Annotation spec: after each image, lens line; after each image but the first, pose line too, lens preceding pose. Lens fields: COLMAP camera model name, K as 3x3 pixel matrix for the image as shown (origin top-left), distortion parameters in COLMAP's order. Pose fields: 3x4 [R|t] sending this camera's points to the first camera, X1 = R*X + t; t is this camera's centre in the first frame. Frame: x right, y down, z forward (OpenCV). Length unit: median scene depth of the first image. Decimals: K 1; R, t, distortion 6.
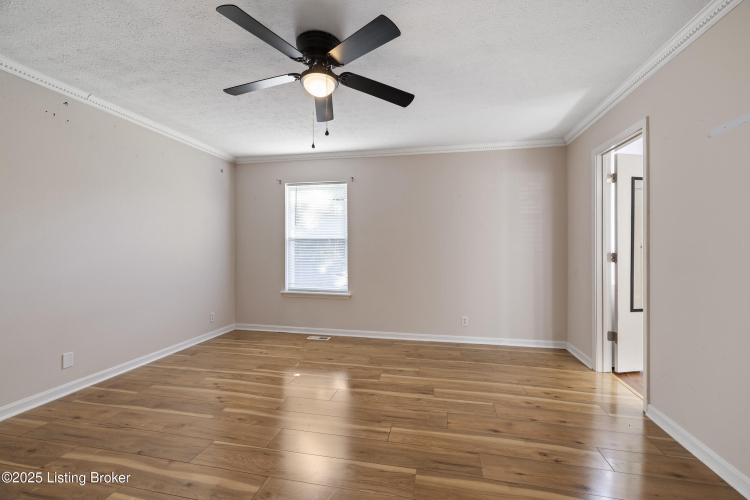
lens RADIAL K [[318.0, 0, 377.3], [0, 318.0, 247.3], [0, 0, 1]] dist [-0.000697, 0.000089]
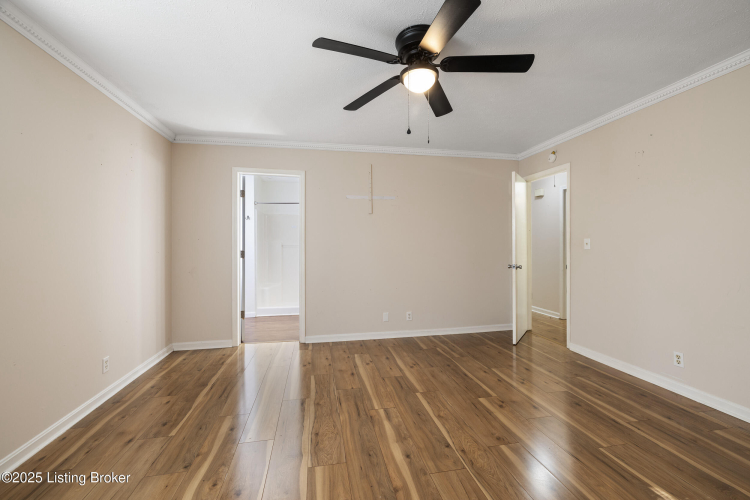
lens RADIAL K [[318.0, 0, 377.1], [0, 318.0, 249.4], [0, 0, 1]] dist [-0.000697, 0.000089]
pose [[-0.397101, -0.008327, 0.917737, -0.967361], [-0.002604, 0.999965, 0.007946, -0.003207], [-0.917771, 0.000766, -0.397109, 1.426814]]
